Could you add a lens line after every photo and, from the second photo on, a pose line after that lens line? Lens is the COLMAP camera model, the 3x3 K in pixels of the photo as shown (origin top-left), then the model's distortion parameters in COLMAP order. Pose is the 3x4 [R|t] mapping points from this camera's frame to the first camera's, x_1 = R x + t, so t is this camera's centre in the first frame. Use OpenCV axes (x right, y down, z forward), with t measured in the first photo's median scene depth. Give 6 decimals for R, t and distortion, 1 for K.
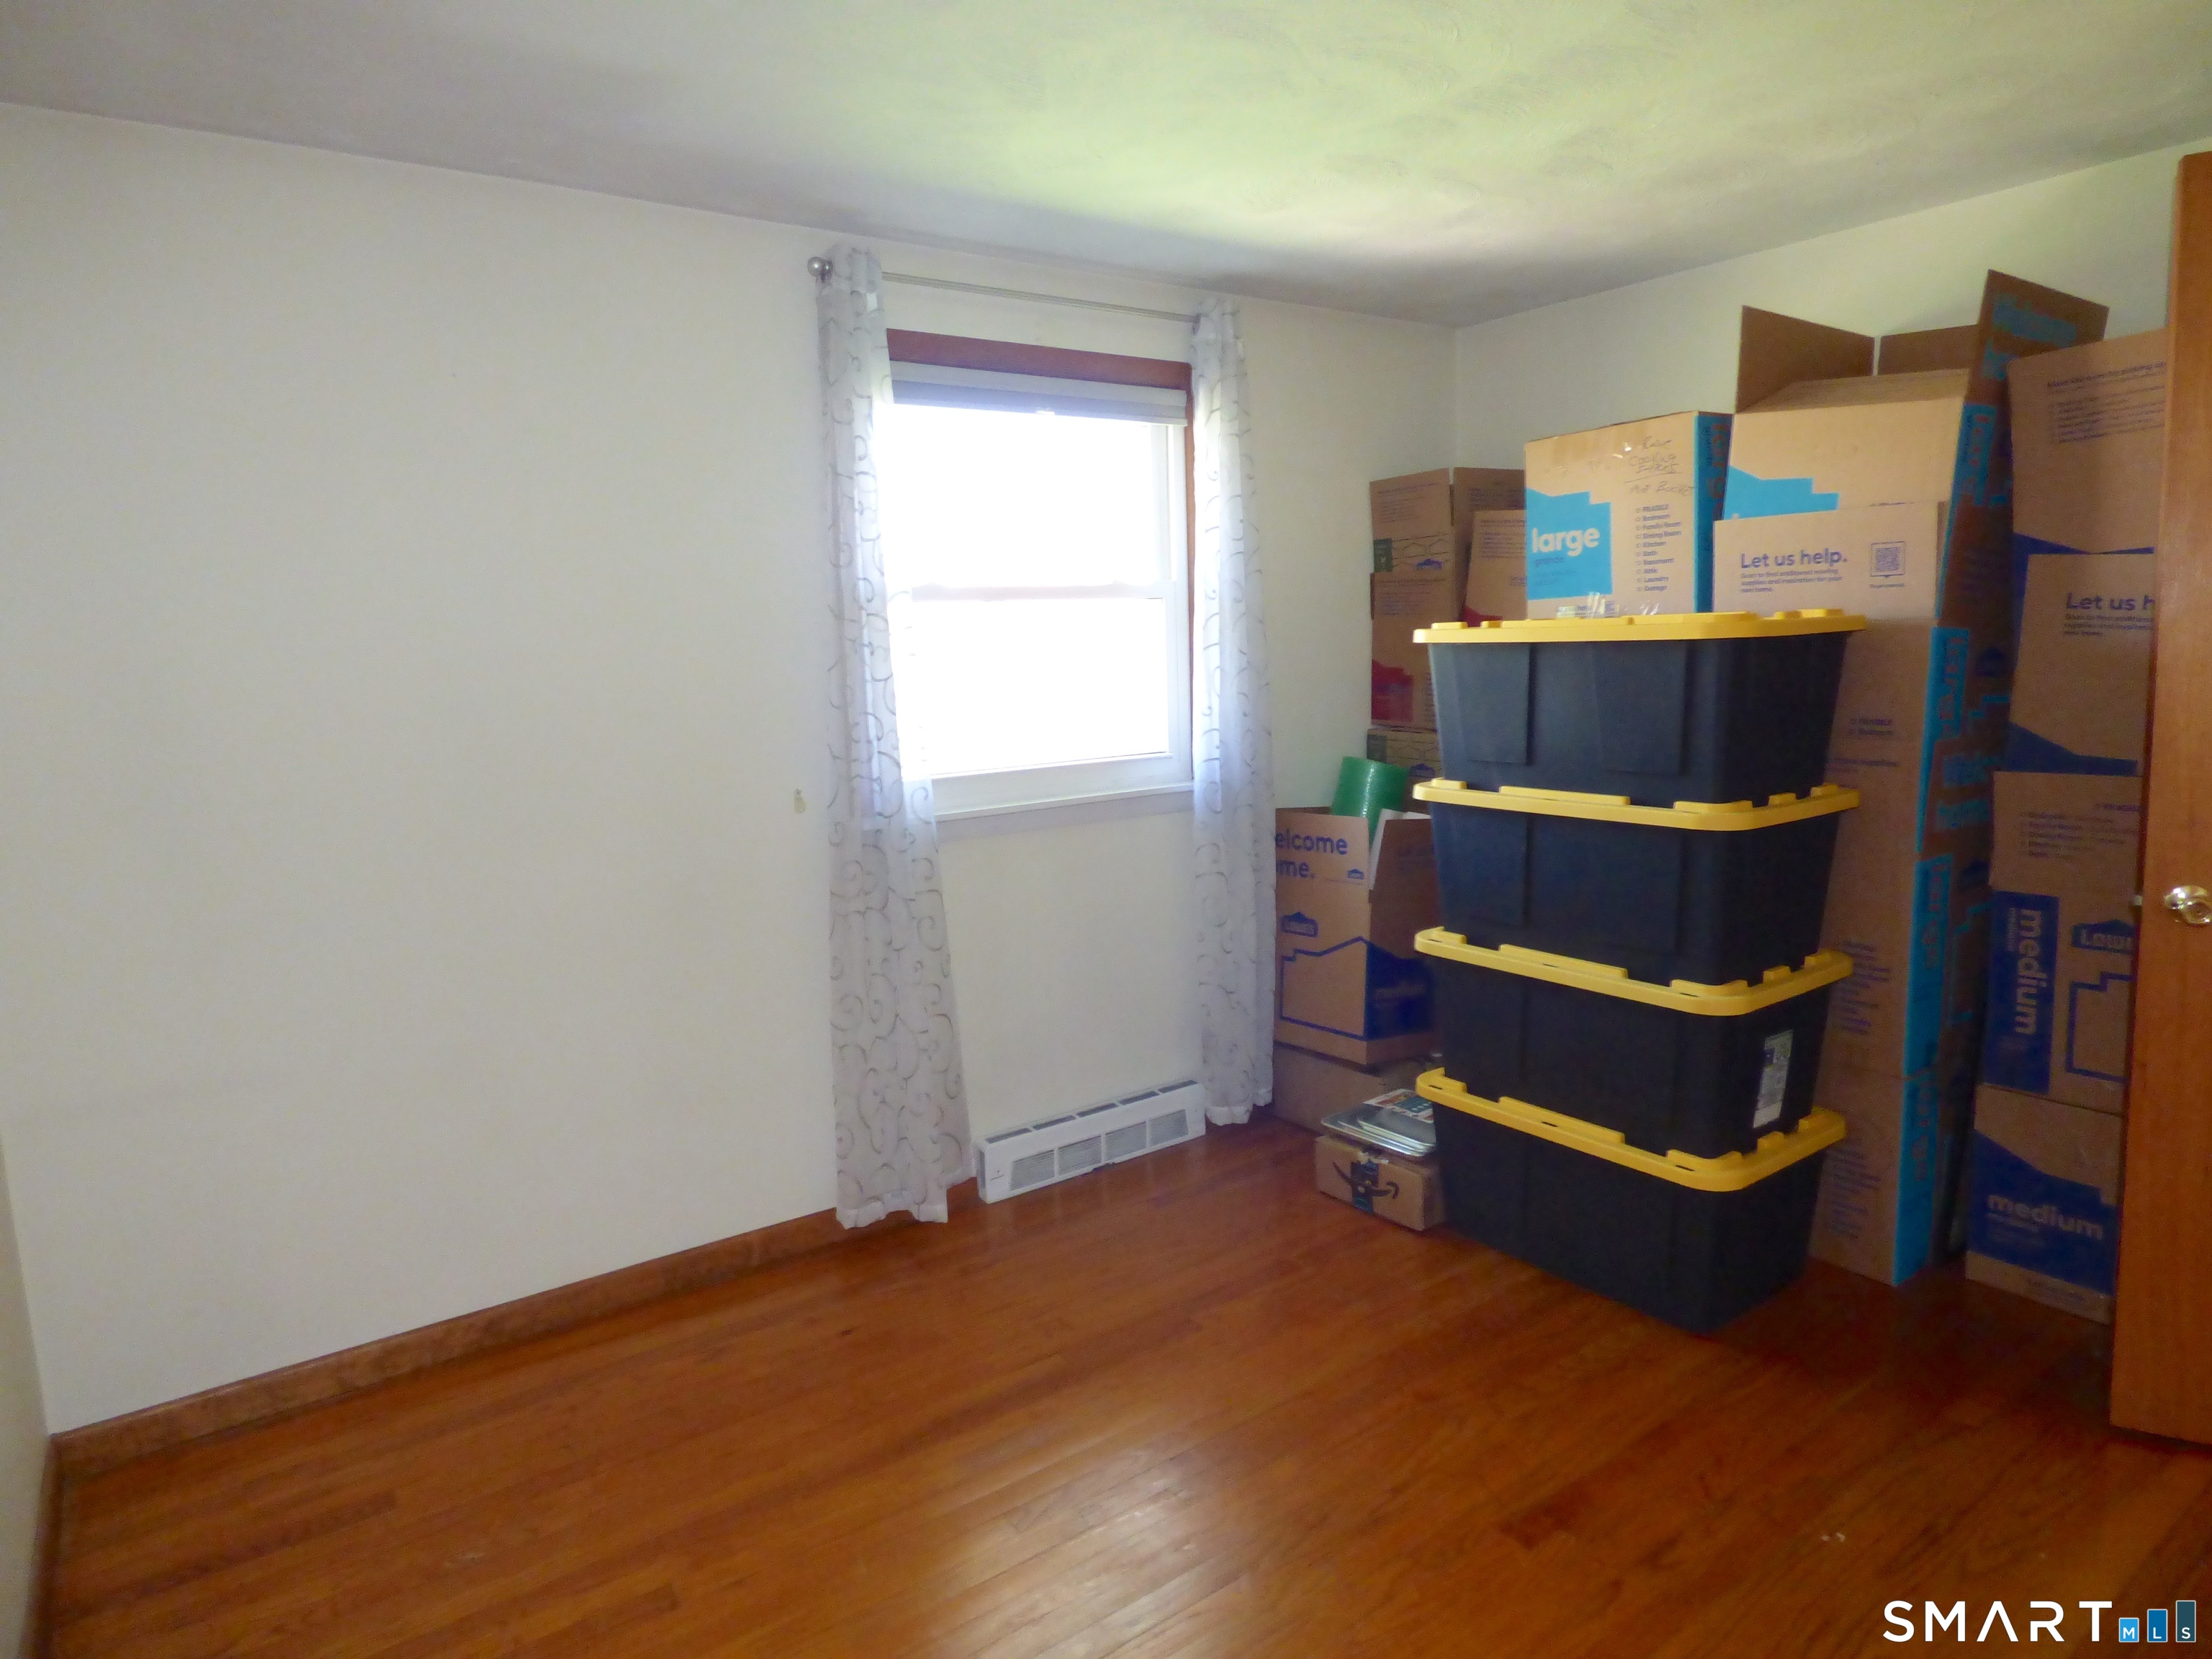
lens RADIAL K [[1338.0, 0, 1093.3], [0, 1338.0, 827.4], [0, 0, 1]] dist [-0.004849, -0.002690]
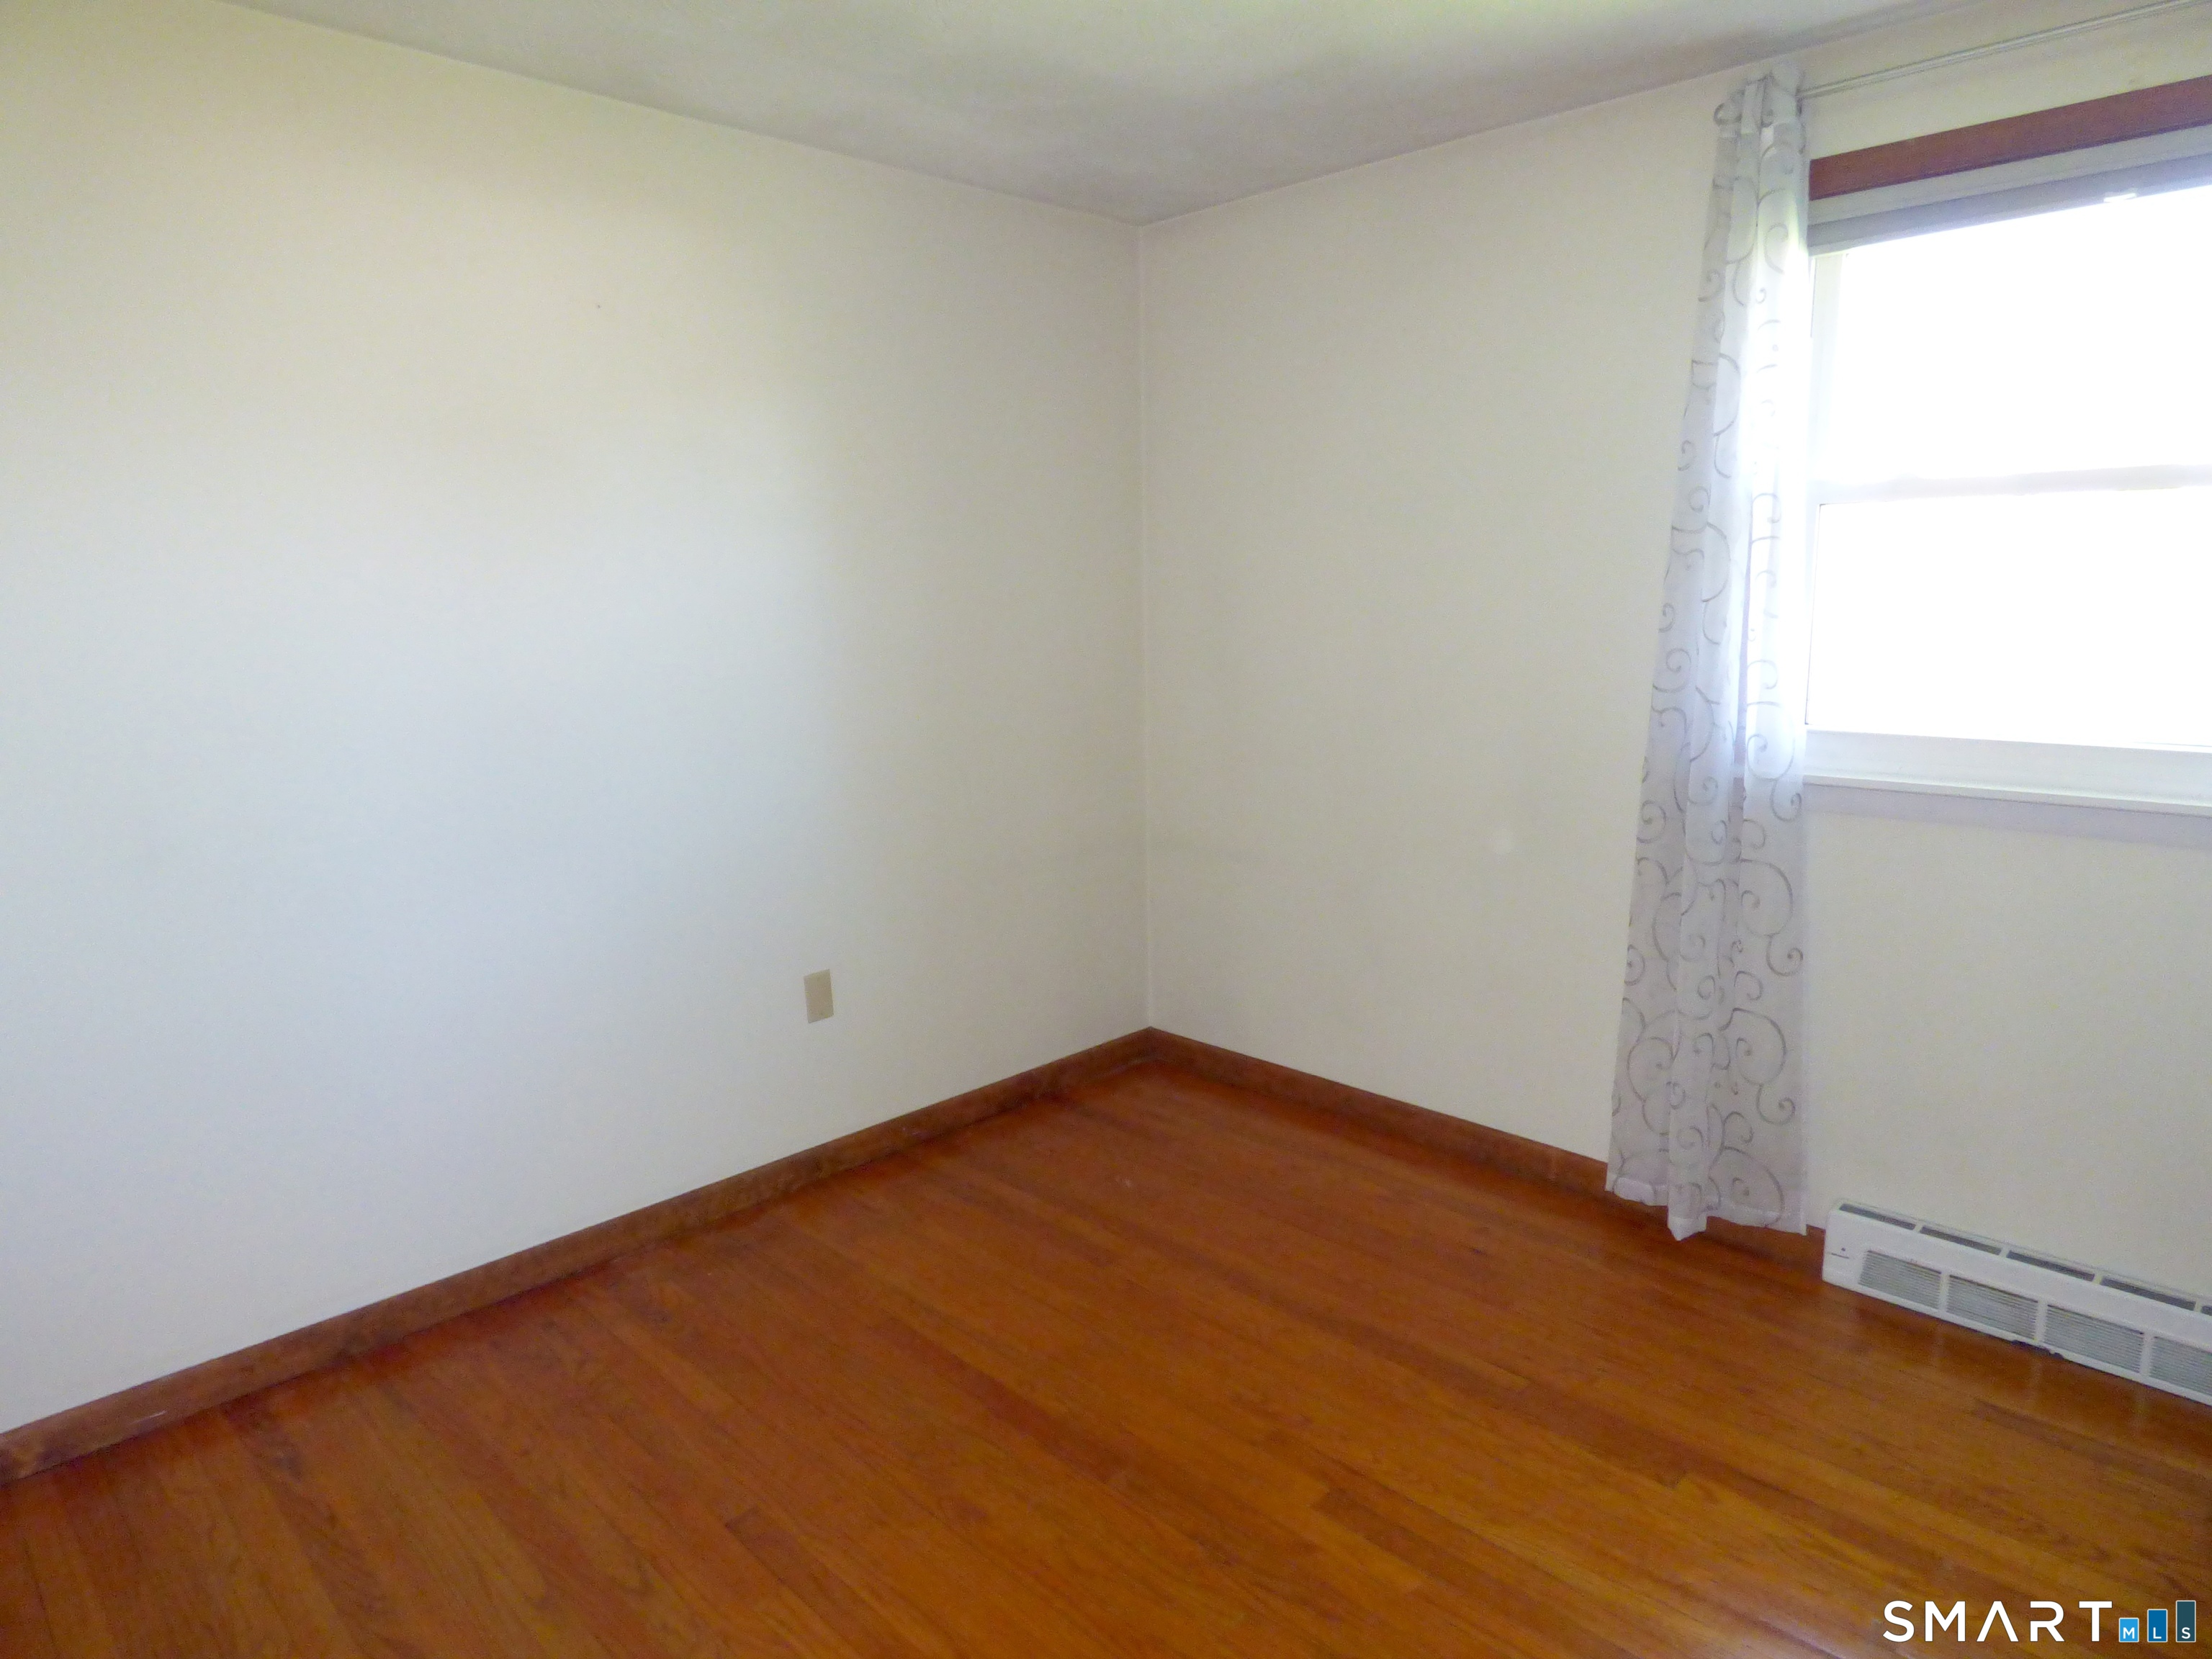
lens RADIAL K [[1338.0, 0, 1093.3], [0, 1338.0, 827.4], [0, 0, 1]] dist [-0.004849, -0.002690]
pose [[0.159174, 0.208692, -0.964941, 0.623603], [-0.123523, 0.973932, 0.190260, -0.082728], [0.979493, 0.088908, 0.180803, 0.468252]]
